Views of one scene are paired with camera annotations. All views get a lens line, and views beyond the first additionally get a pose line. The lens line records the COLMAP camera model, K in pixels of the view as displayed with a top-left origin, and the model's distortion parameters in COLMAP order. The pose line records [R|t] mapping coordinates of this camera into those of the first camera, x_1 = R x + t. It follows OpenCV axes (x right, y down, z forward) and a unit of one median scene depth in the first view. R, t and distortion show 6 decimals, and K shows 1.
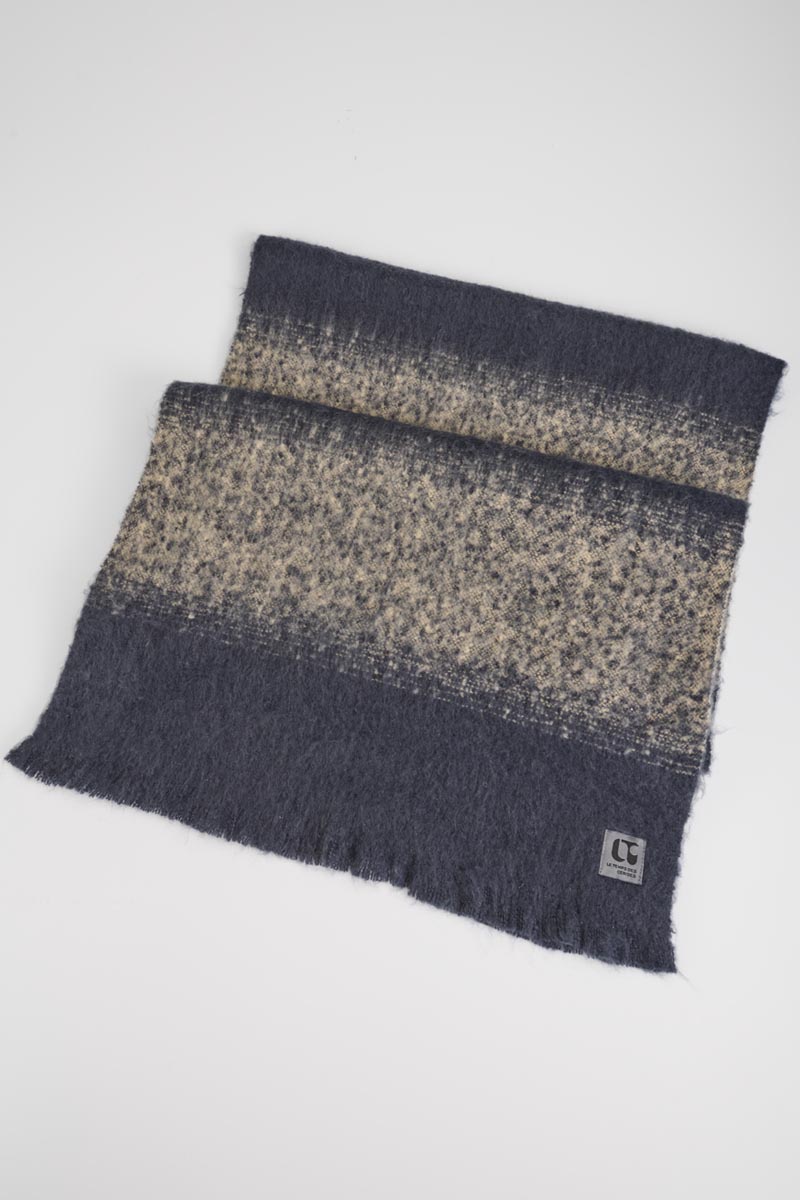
lens RADIAL K [[759.7, 0, 400.3], [0, 759.7, 599.8], [0, 0, 1]] dist [-0.030917, 0.004005]
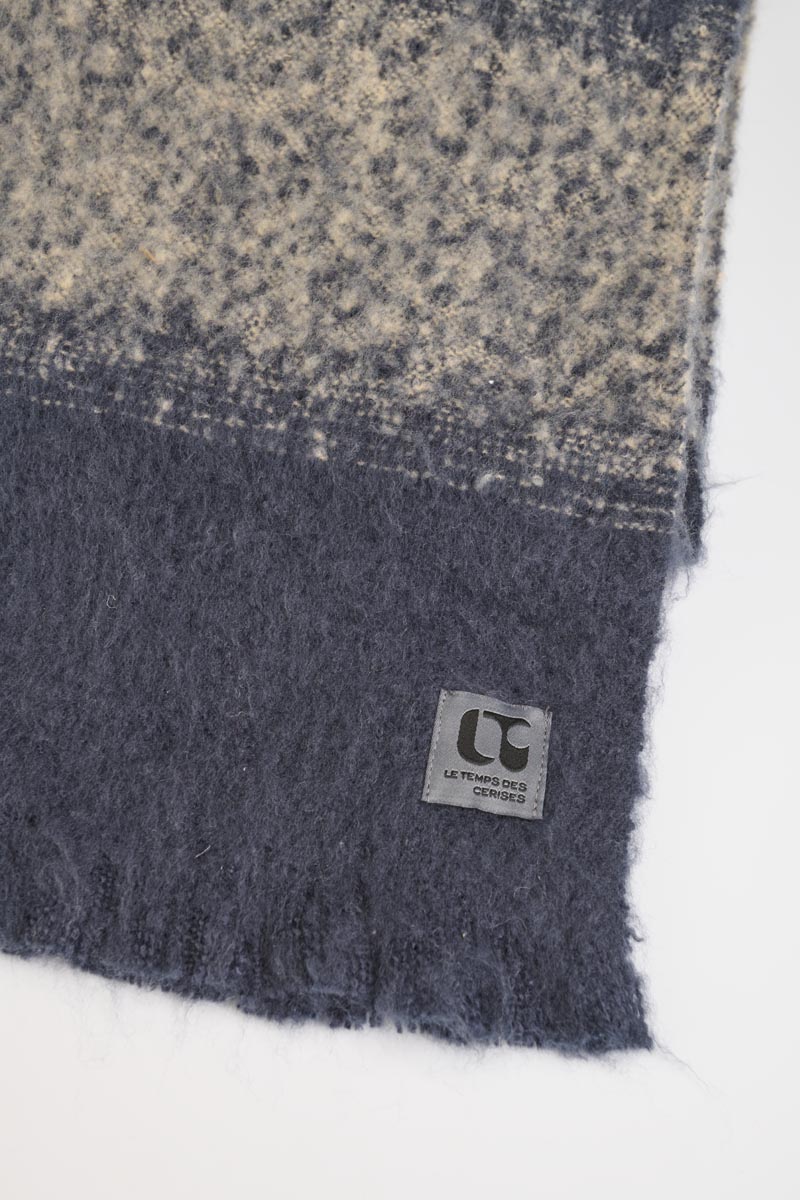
lens RADIAL K [[1197.6, 0, 399.4], [0, 1197.6, 600.5], [0, 0, 1]] dist [-0.011384, 0.000000]
pose [[0.990993, -0.054240, 0.122435, 0.178871], [0.064376, 0.994681, -0.080405, 0.298059], [-0.117423, 0.087563, 0.989214, 0.414606]]
